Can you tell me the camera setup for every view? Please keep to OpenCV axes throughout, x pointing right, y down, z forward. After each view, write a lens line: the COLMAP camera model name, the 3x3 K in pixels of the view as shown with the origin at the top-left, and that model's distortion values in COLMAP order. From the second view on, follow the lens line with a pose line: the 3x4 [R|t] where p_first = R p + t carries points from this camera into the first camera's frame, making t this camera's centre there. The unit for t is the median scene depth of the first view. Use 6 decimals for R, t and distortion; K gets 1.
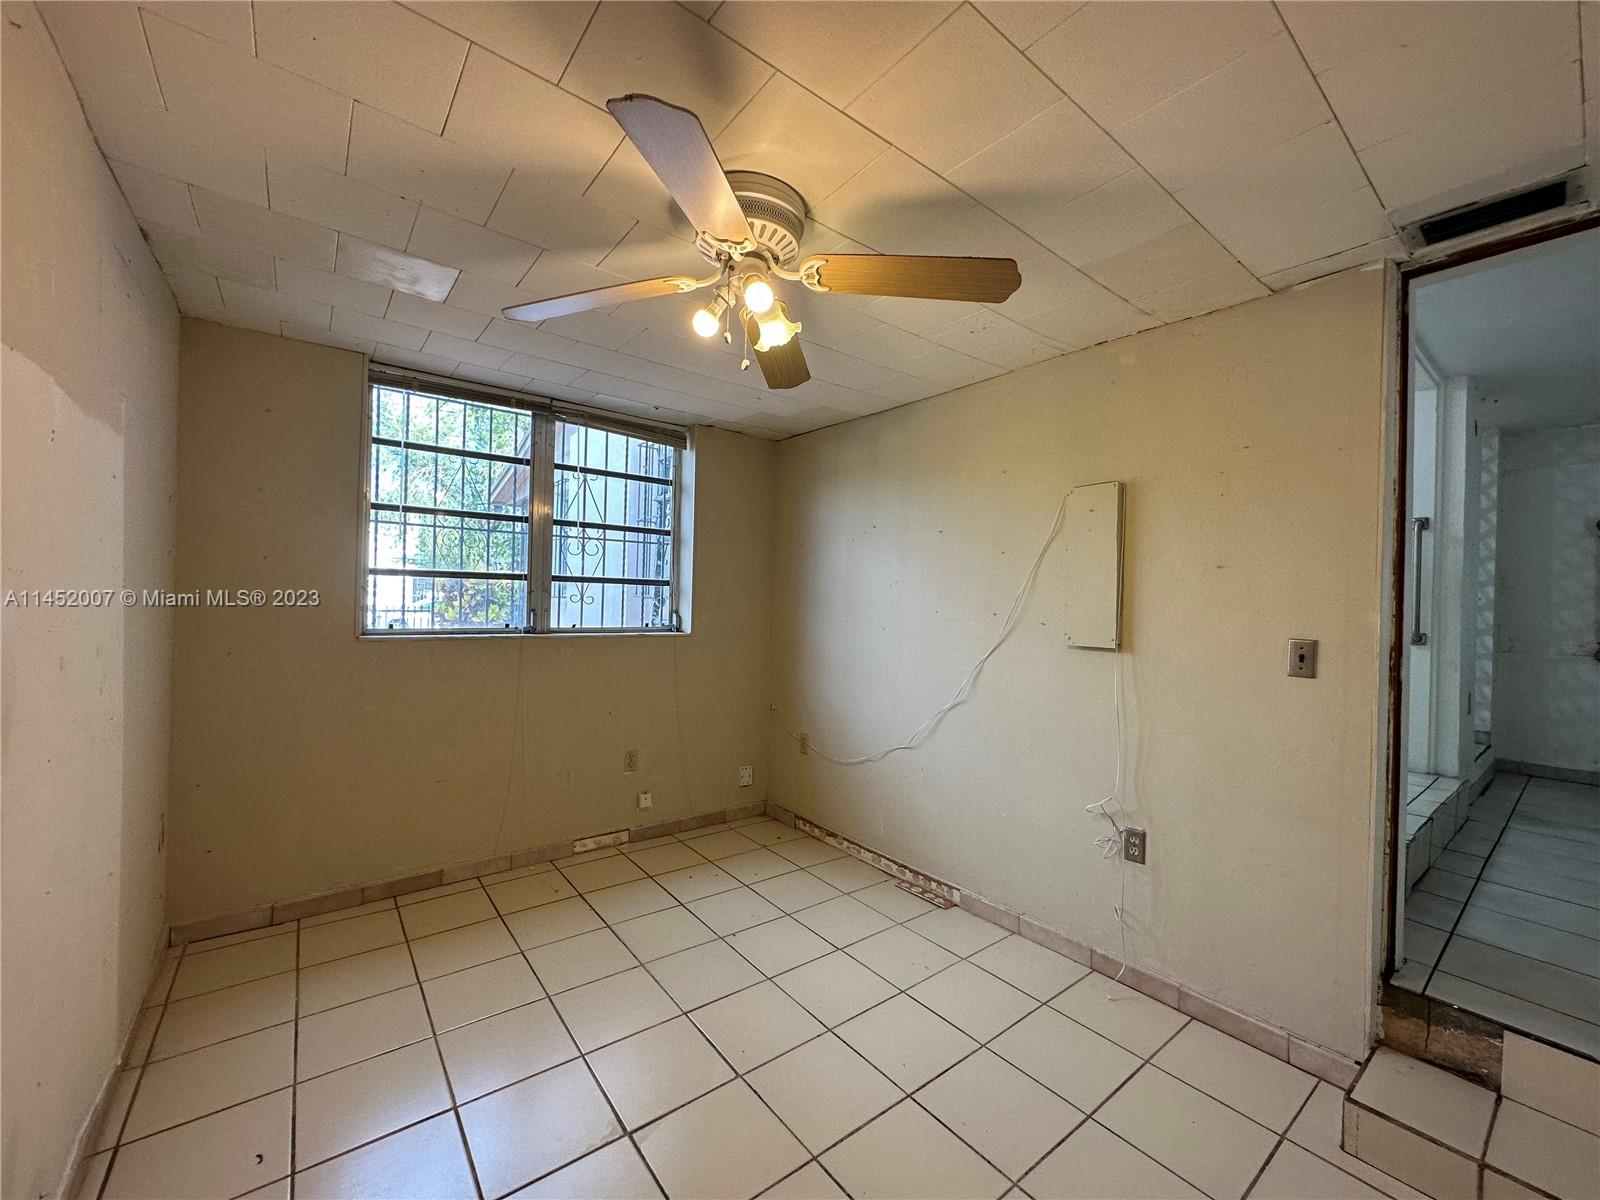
lens RADIAL K [[640.1, 0, 800.0], [0, 640.1, 600.0], [0, 0, 1]] dist [0.000097, 0.000159]
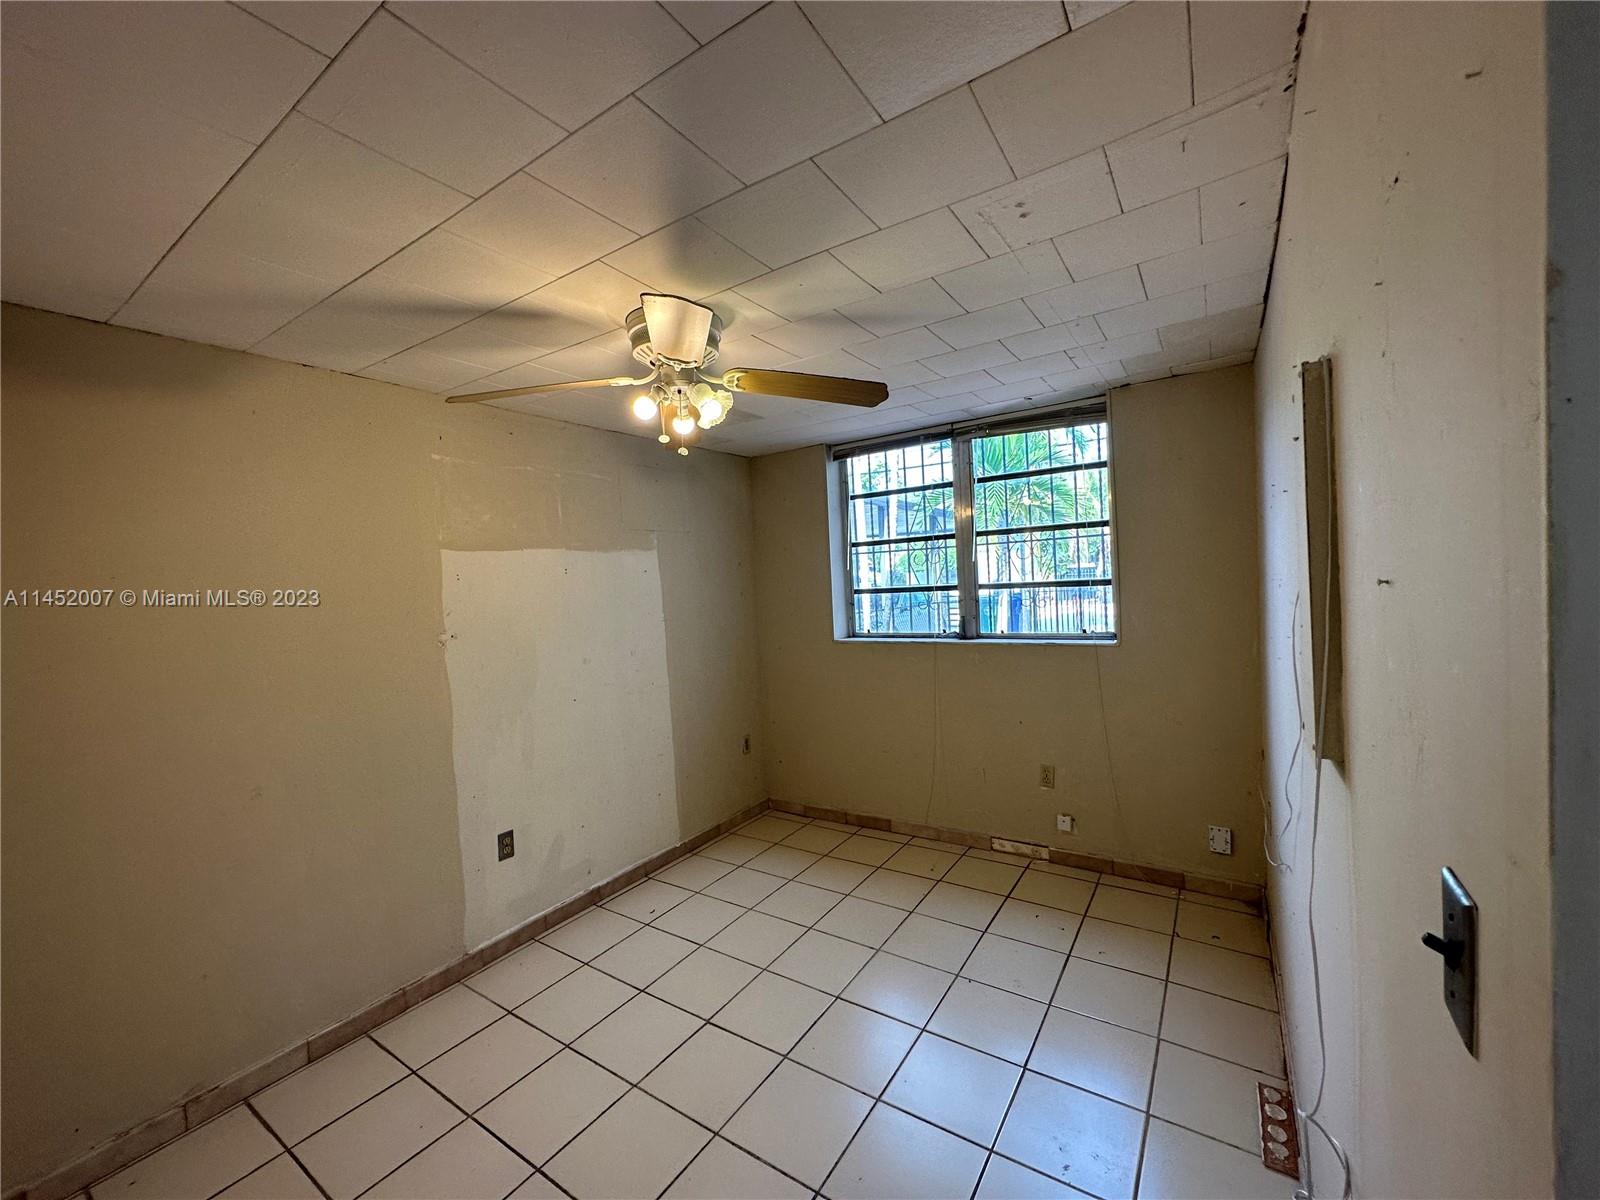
lens RADIAL K [[637.7, 0, 799.0], [0, 637.7, 600.9], [0, 0, 1]] dist [0.000339, 0.000524]
pose [[0.323255, -0.010182, -0.946257, 0.535650], [0.056145, 0.998387, 0.008437, -0.037664], [0.944645, -0.055855, 0.323305, 0.380513]]
